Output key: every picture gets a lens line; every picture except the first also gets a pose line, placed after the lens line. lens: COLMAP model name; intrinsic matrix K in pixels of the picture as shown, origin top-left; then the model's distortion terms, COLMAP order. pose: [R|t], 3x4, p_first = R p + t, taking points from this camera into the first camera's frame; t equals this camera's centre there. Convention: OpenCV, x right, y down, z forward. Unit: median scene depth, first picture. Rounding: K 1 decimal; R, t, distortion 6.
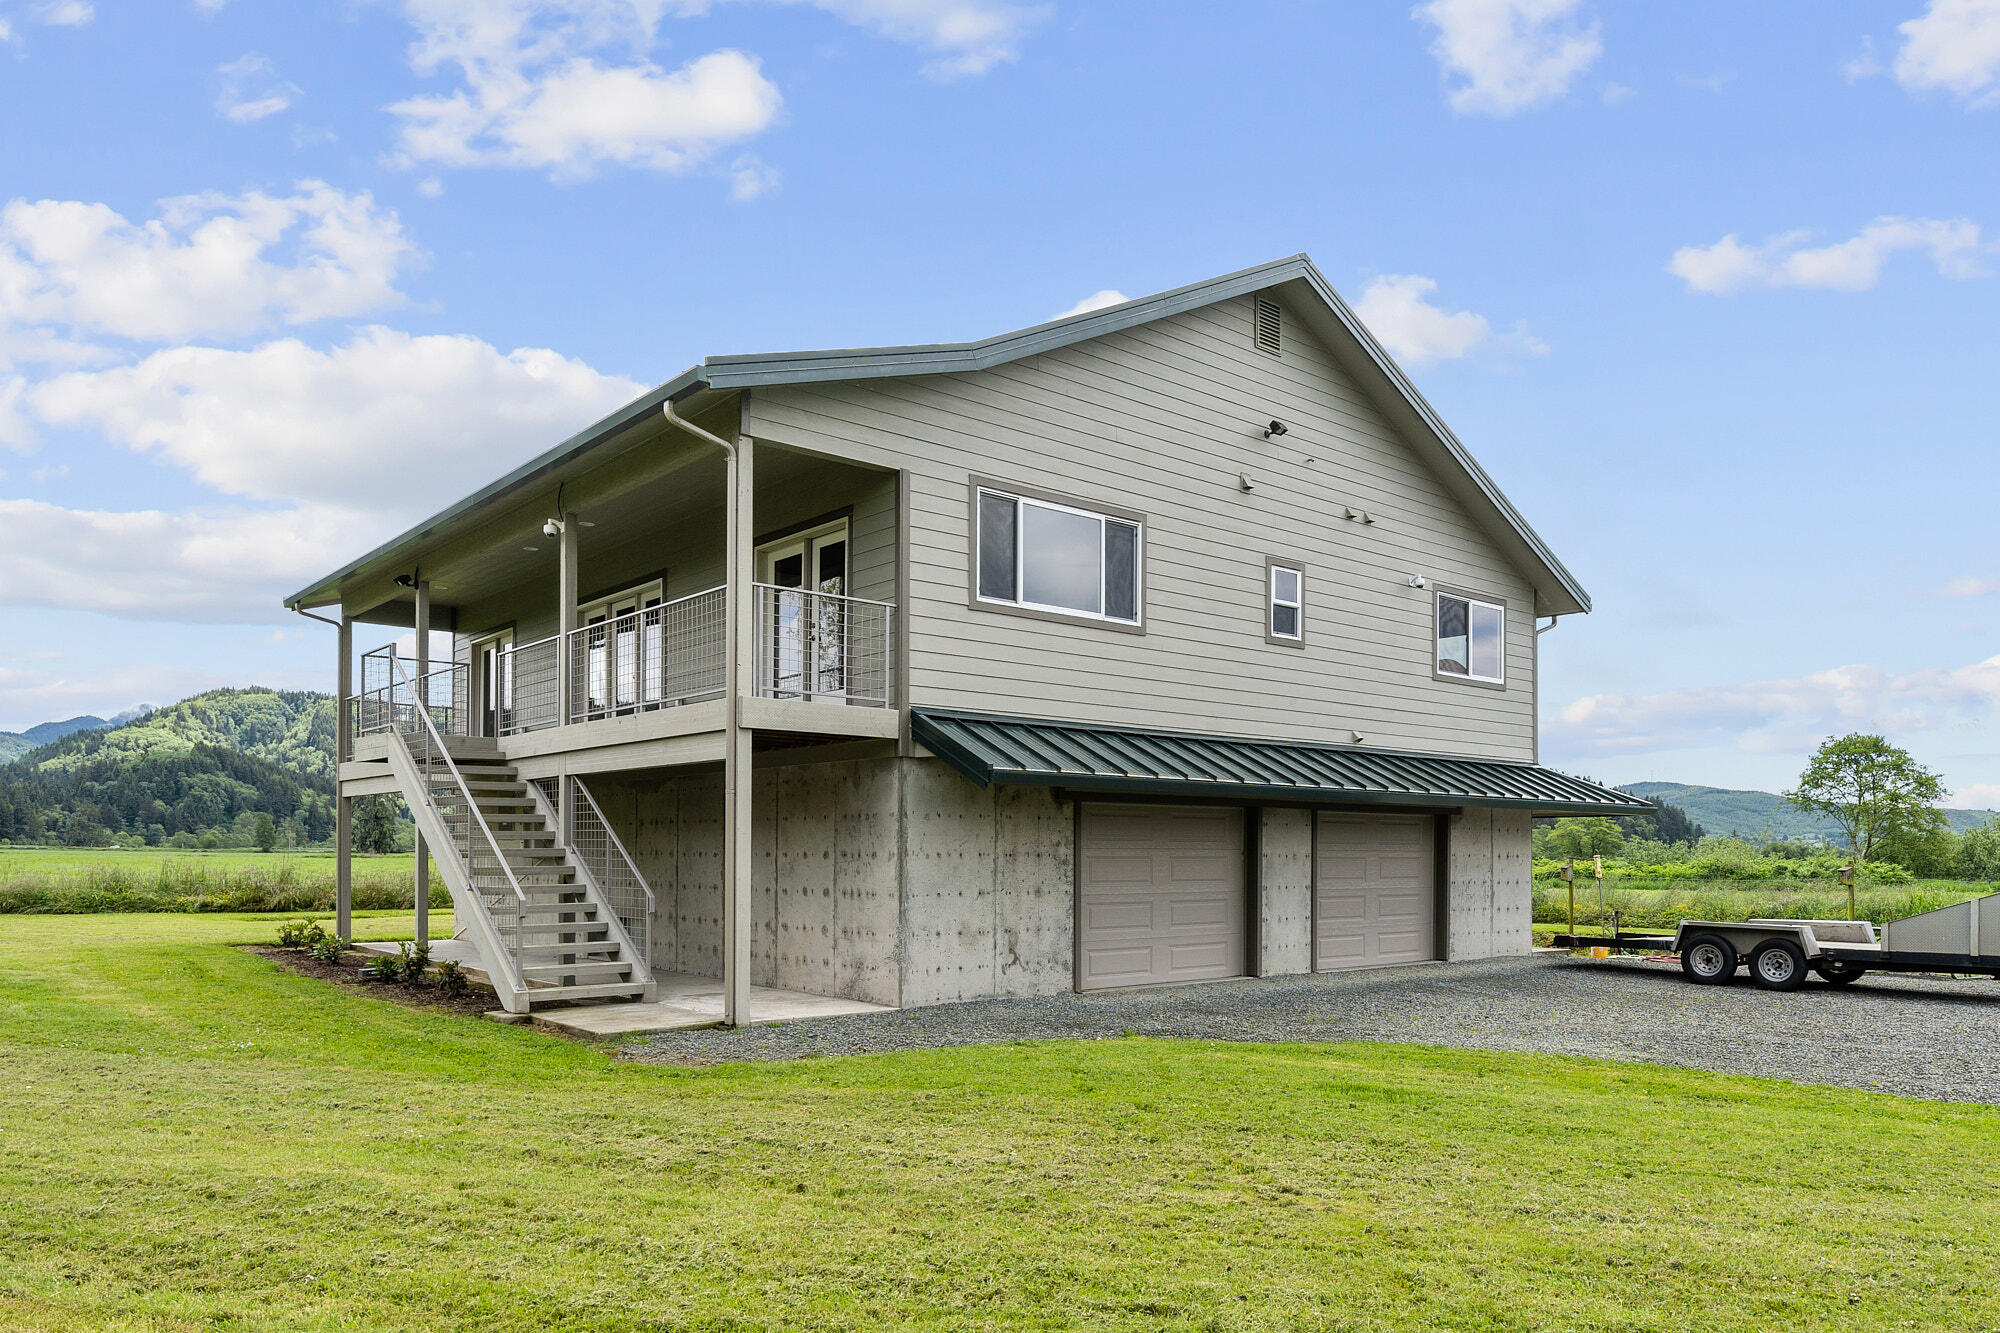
lens RADIAL K [[1366.7, 0, 995.9], [0, 1366.7, 672.8], [0, 0, 1]] dist [-0.001118, 0.001726]
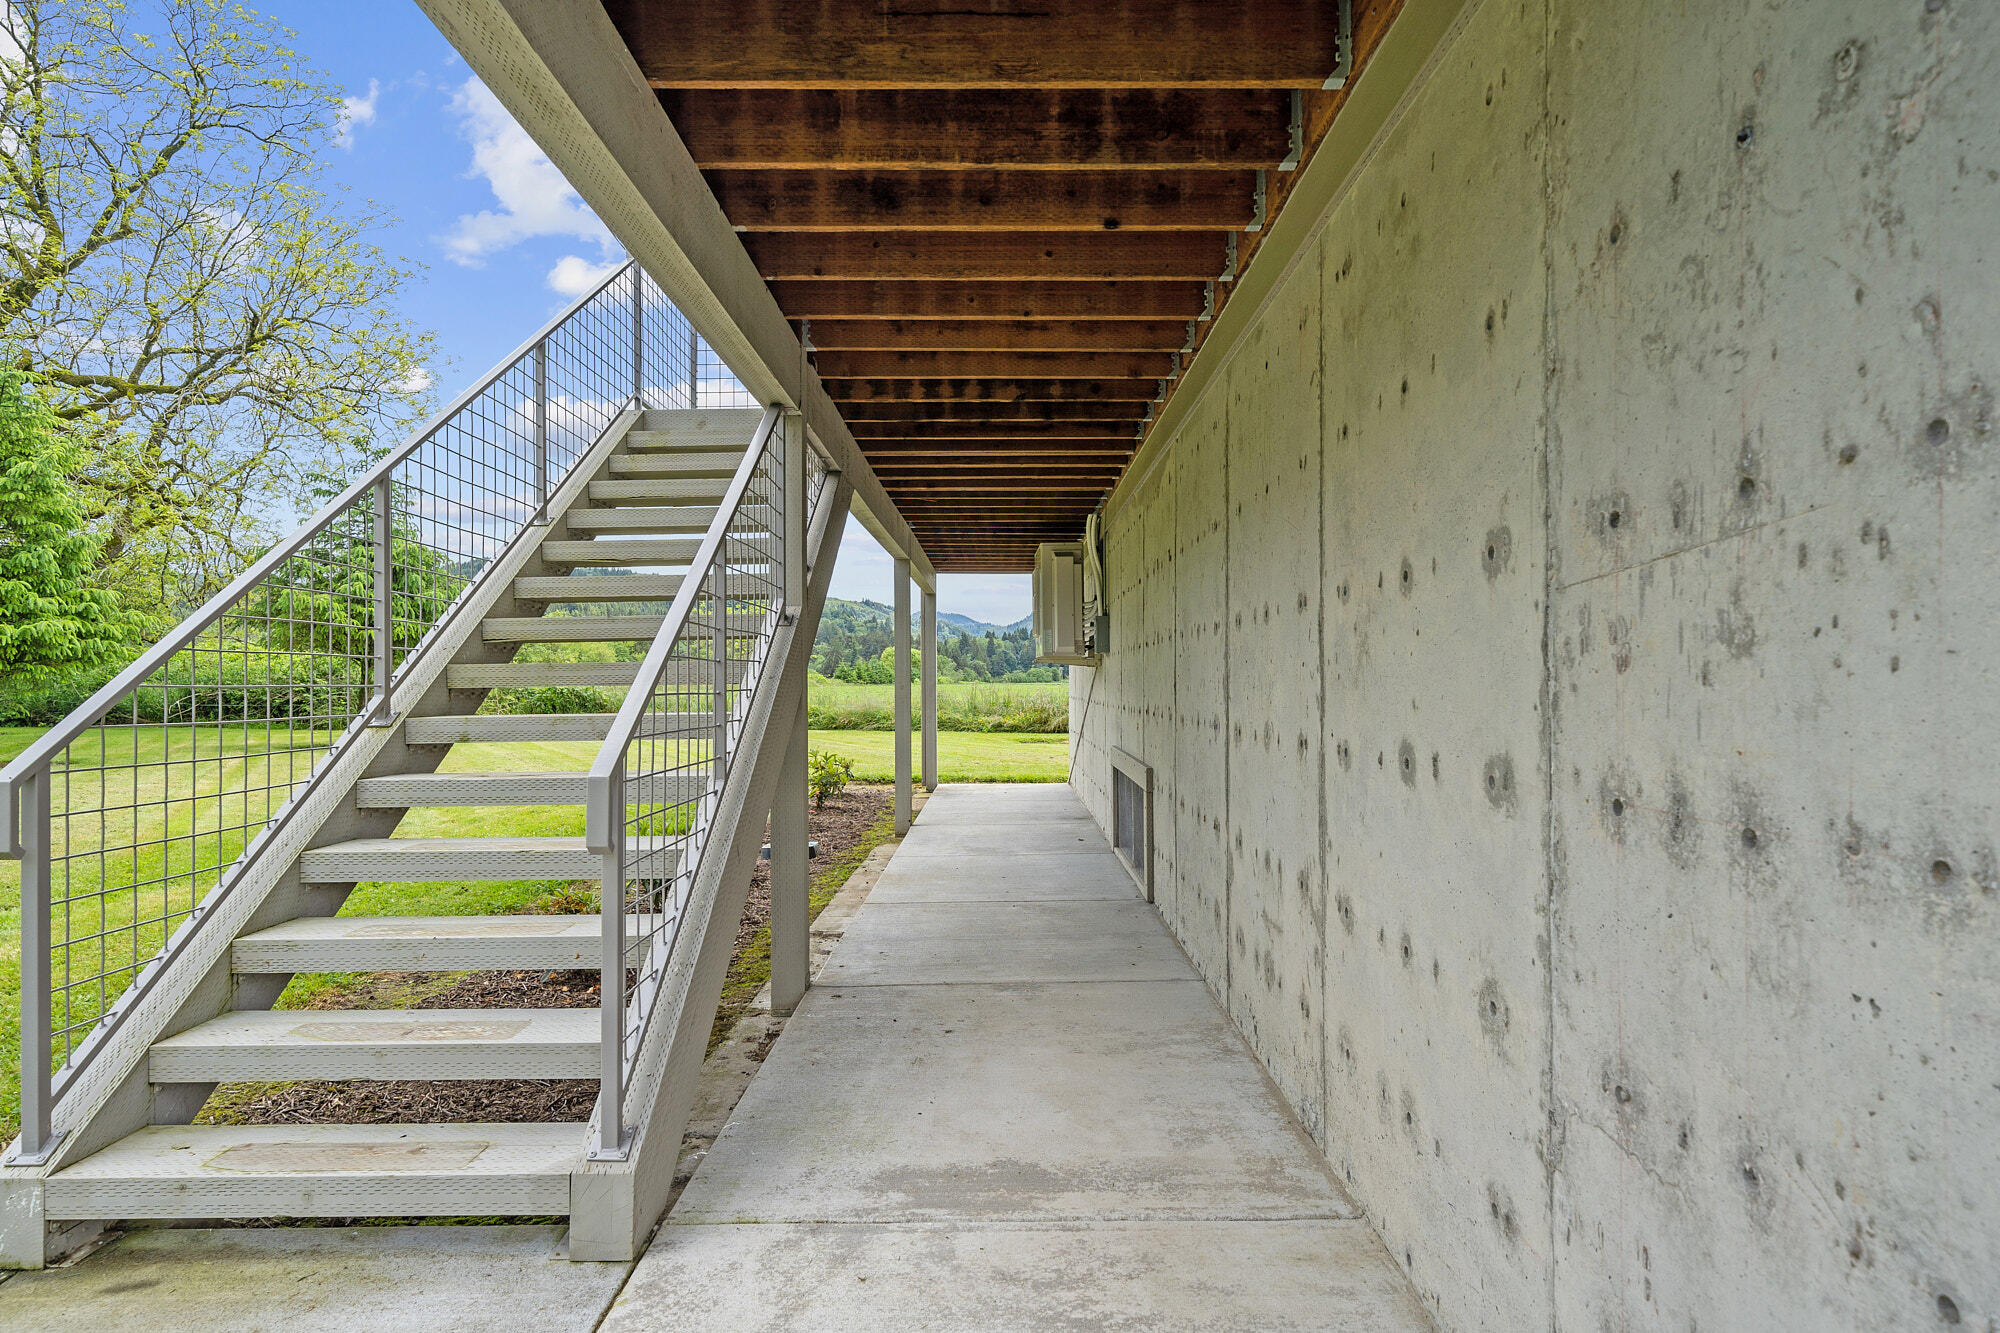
lens RADIAL K [[1075.7, 0, 1002.7], [0, 1075.7, 683.5], [0, 0, 1]] dist [-0.001848, 0.000219]
pose [[0.769110, -0.006140, -0.639087, -0.084920], [0.089252, 0.991187, 0.097887, 0.126973], [0.632854, -0.132325, 0.762880, 0.835781]]
